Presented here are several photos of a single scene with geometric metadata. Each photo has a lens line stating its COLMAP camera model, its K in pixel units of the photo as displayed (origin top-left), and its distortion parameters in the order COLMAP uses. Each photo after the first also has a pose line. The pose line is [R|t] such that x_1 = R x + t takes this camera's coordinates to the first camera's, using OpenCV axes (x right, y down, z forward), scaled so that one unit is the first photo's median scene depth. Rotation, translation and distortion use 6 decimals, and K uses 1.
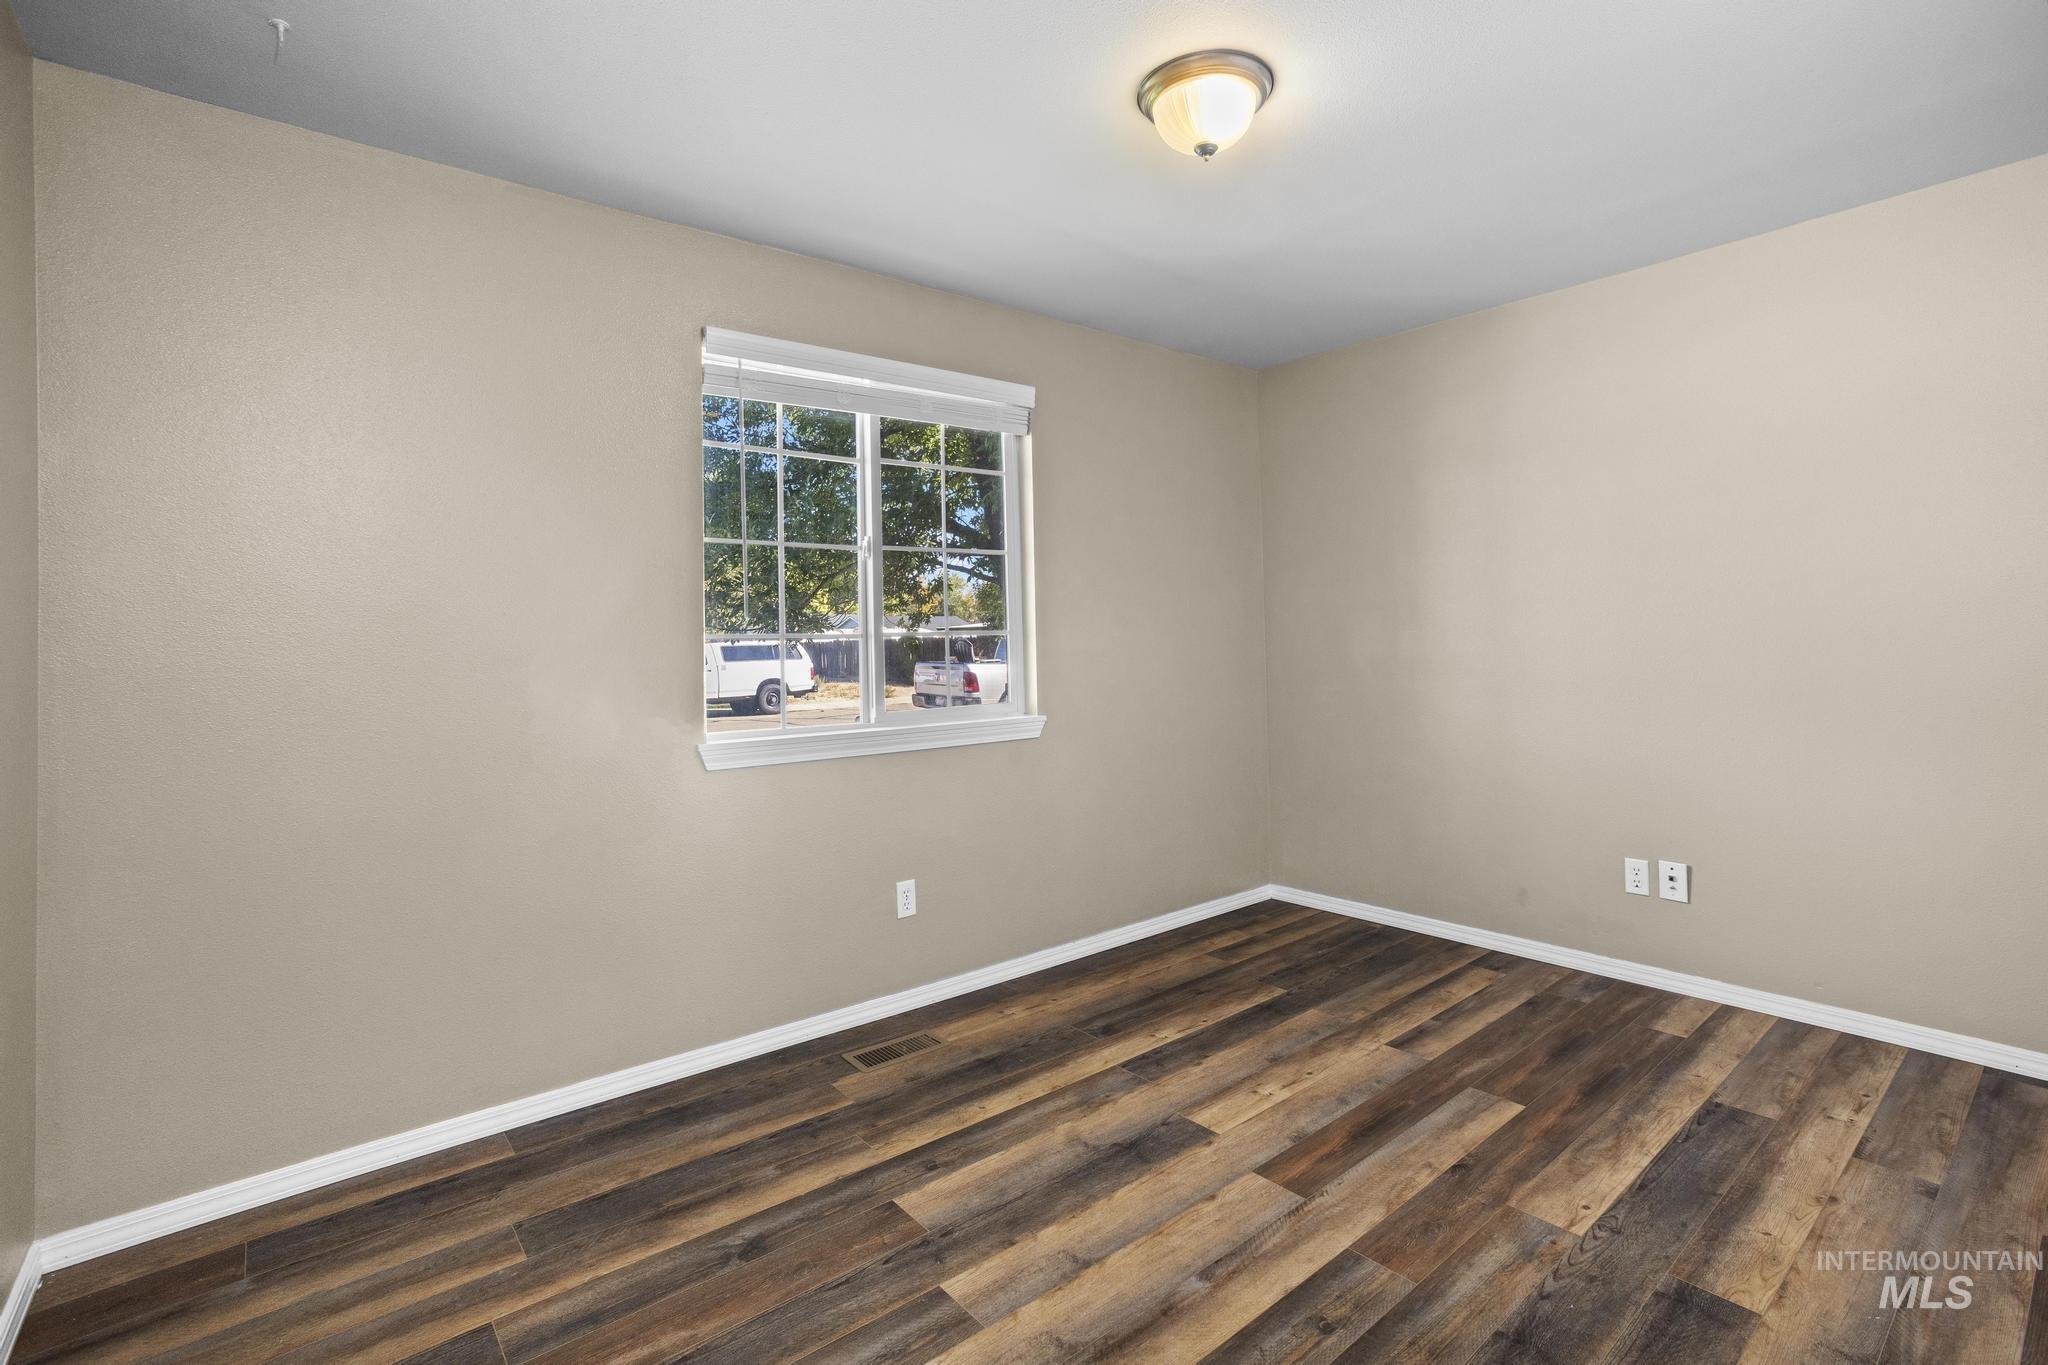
lens RADIAL K [[929.0, 0, 1032.7], [0, 929.0, 666.1], [0, 0, 1]] dist [-0.055092, 0.023173]
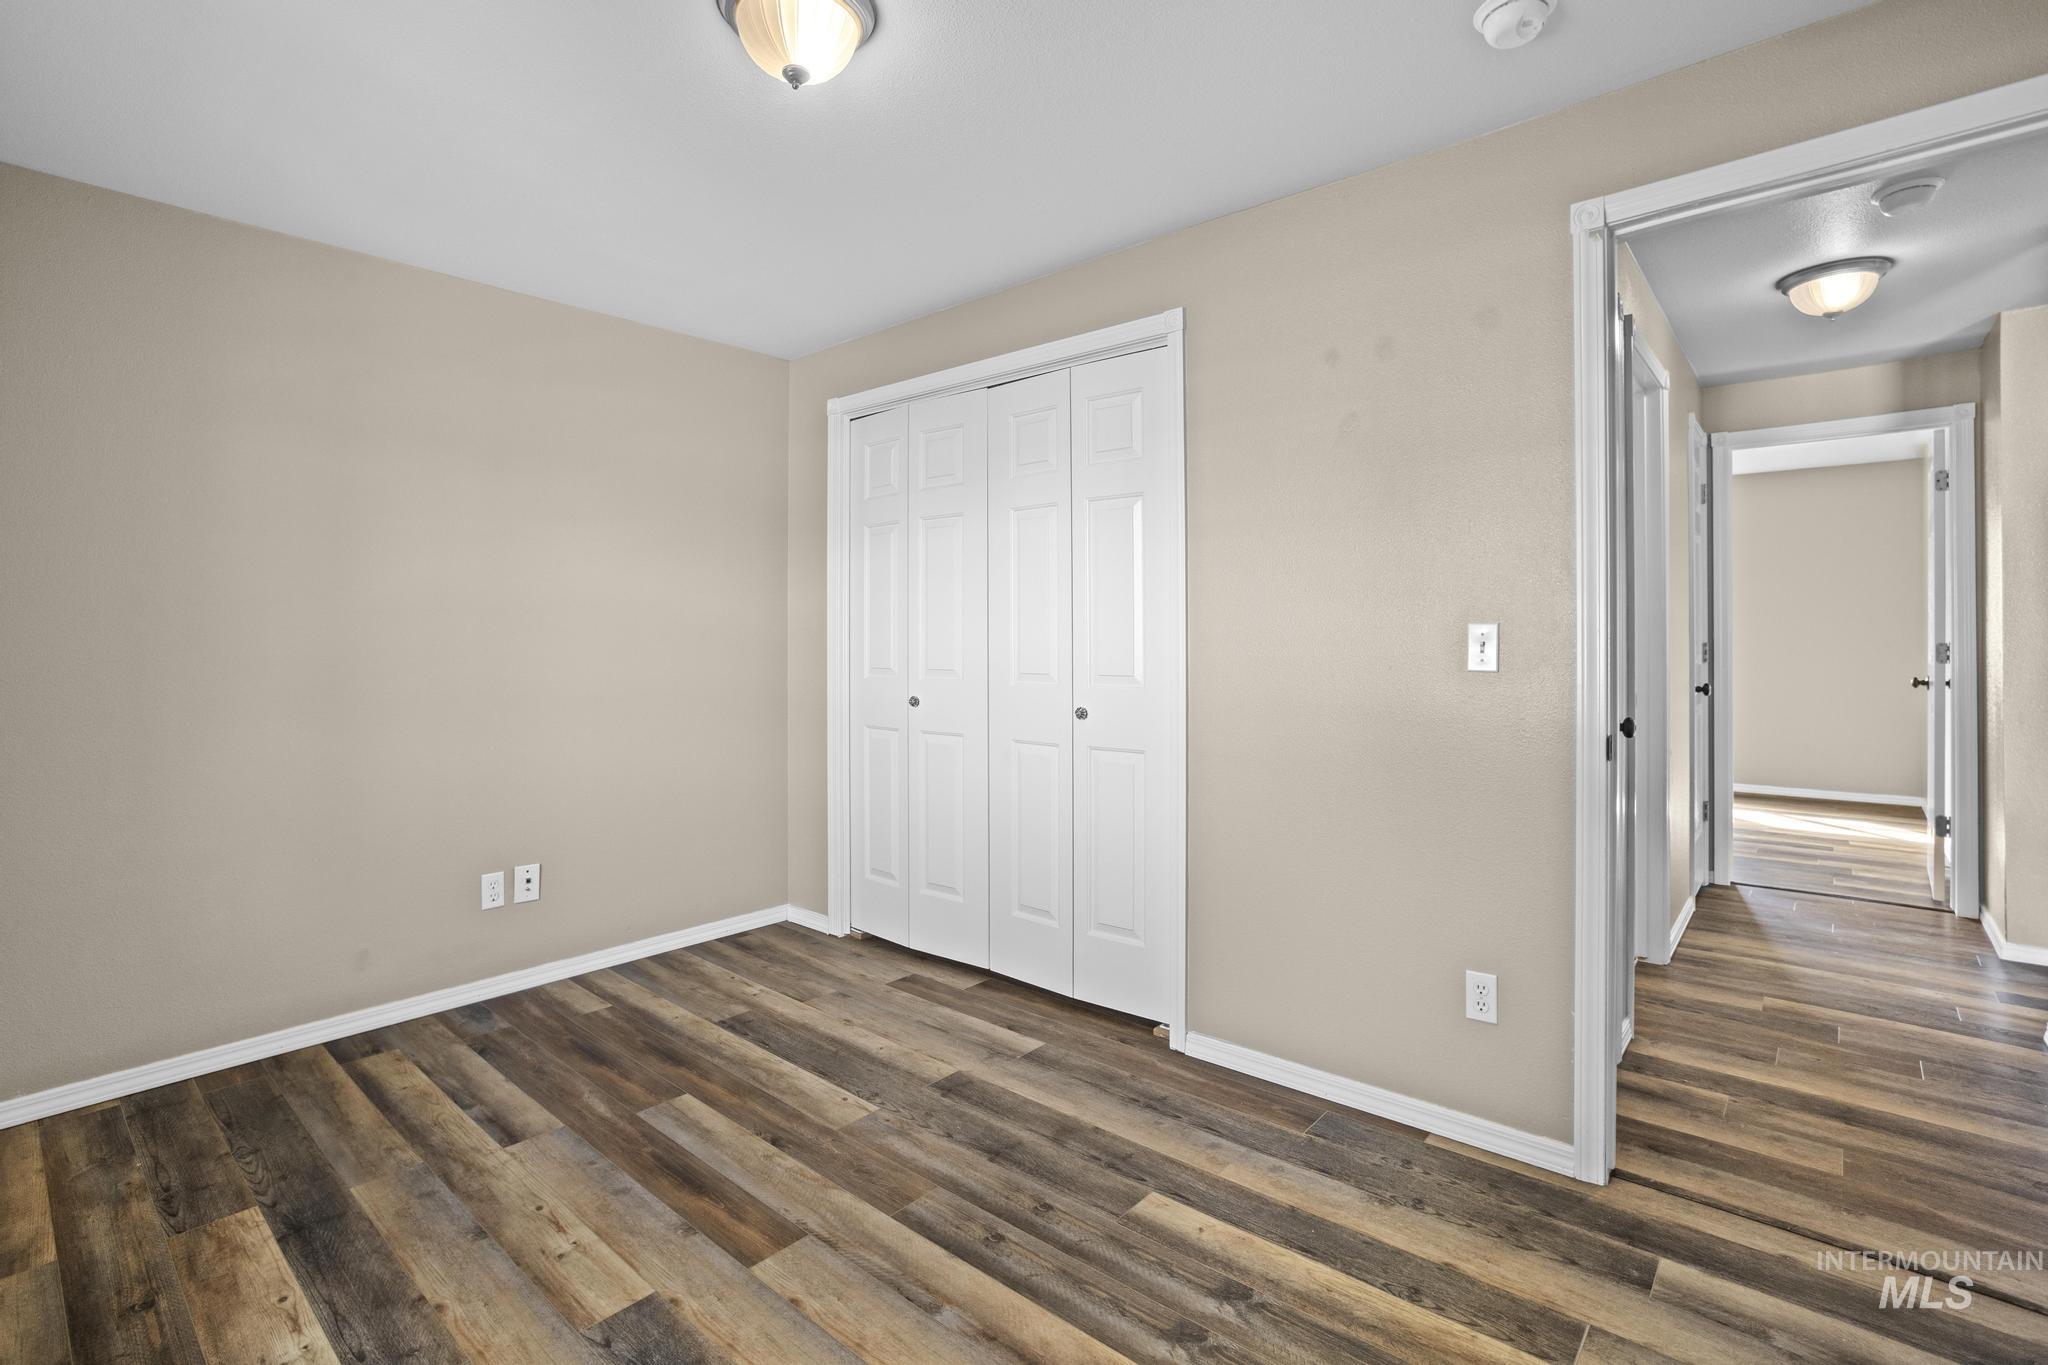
lens RADIAL K [[929.0, 0, 1032.7], [0, 929.0, 666.1], [0, 0, 1]] dist [-0.055092, 0.023173]
pose [[-0.150938, -0.009702, 0.988496, -0.532781], [0.038845, 0.999121, 0.015738, -0.010910], [-0.987780, 0.040774, -0.150429, 0.706961]]
